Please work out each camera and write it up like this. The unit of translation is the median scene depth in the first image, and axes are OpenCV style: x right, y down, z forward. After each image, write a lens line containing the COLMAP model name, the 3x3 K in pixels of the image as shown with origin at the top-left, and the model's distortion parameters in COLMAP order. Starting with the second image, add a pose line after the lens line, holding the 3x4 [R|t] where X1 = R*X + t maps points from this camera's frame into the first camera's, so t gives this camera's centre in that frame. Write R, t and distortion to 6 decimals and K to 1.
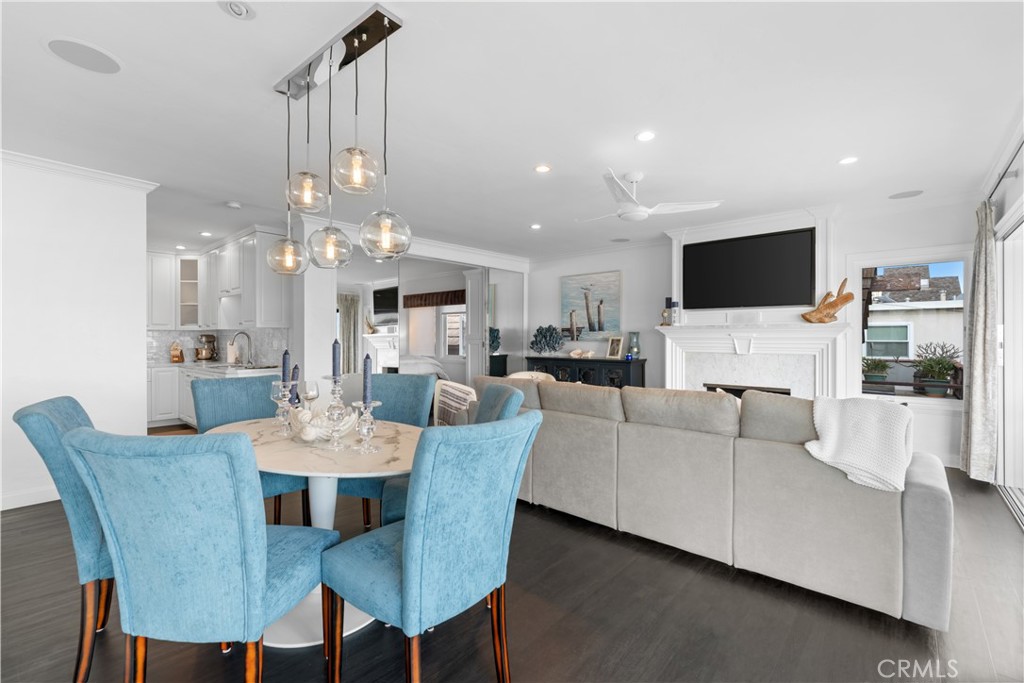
lens RADIAL K [[450.4, 0, 514.3], [0, 450.4, 340.5], [0, 0, 1]] dist [-0.001898, -0.000081]
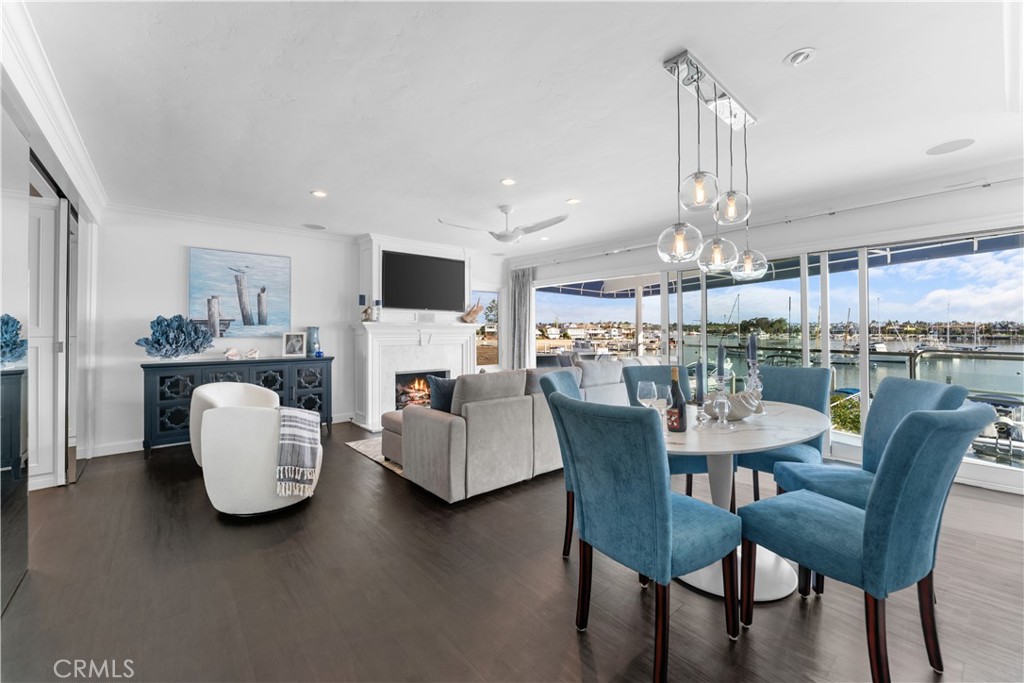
lens RADIAL K [[409.7, 0, 514.7], [0, 409.7, 331.5], [0, 0, 1]] dist [-0.000715, -0.000024]
pose [[0.149930, 0.000529, 0.988696, -0.507109], [0.008568, 0.999962, -0.001834, -0.004313], [-0.988659, 0.008746, 0.149920, 0.454922]]
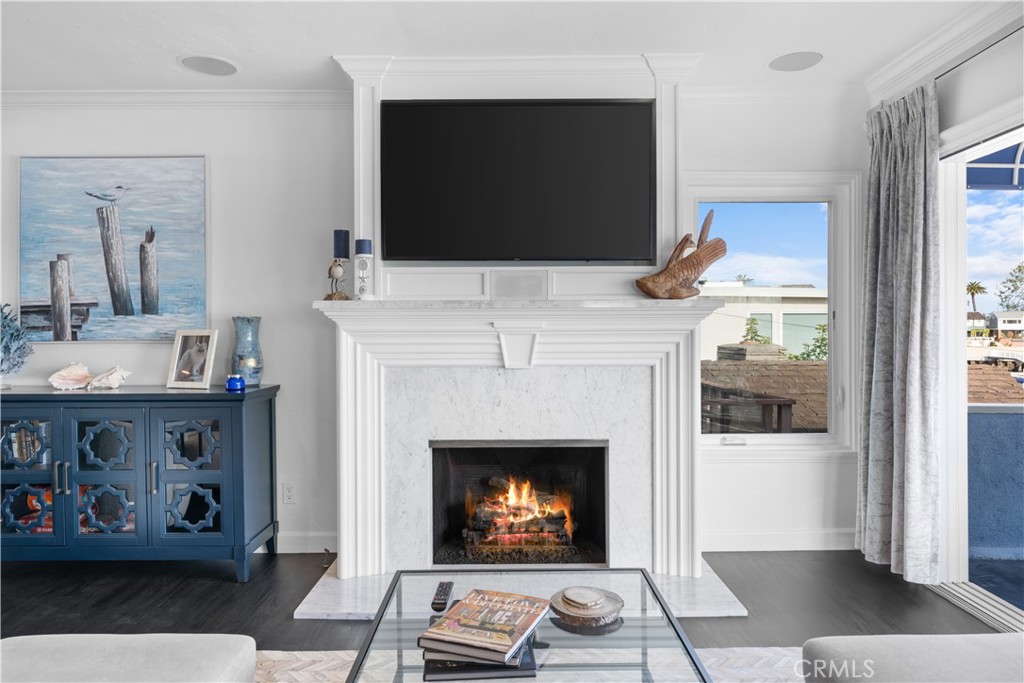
lens RADIAL K [[659.6, 0, 513.6], [0, 659.6, 335.6], [0, 0, 1]] dist [0.000906, 0.000533]
pose [[0.758539, -0.006014, 0.651600, 0.069281], [0.007982, 0.999968, -0.000063, -0.001091], [-0.651579, 0.005249, 0.758563, 0.414694]]
